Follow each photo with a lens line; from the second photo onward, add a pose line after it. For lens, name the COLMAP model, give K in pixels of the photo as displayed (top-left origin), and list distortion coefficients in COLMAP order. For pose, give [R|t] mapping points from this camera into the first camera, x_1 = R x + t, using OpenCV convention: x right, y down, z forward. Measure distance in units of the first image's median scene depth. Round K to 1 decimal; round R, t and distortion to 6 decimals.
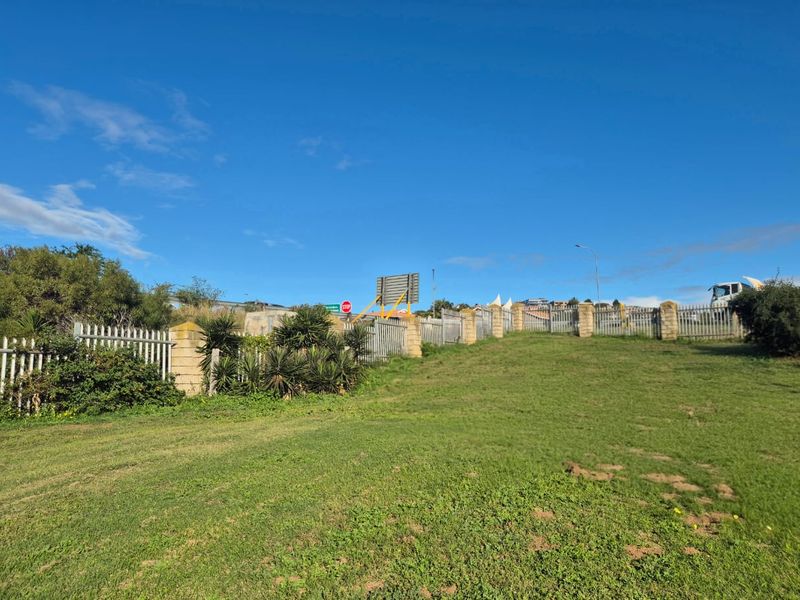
lens RADIAL K [[579.4, 0, 392.7], [0, 579.4, 305.5], [0, 0, 1]] dist [0.051356, -0.006962]
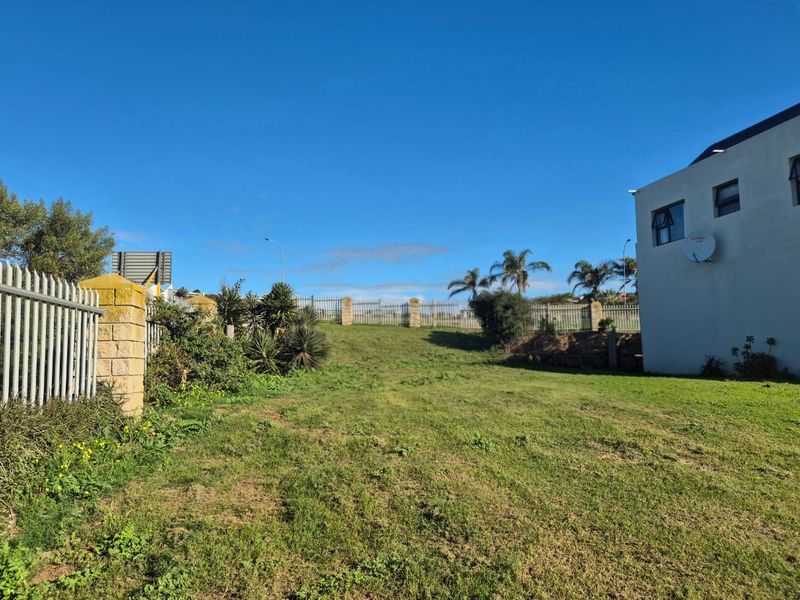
lens RADIAL K [[583.0, 0, 404.6], [0, 583.0, 301.7], [0, 0, 1]] dist [0.061224, -0.020407]
pose [[0.771272, 0.049306, 0.634593, -0.328772], [-0.054789, 0.998438, -0.010986, 0.015605], [-0.634143, -0.026295, 0.772769, 0.053109]]
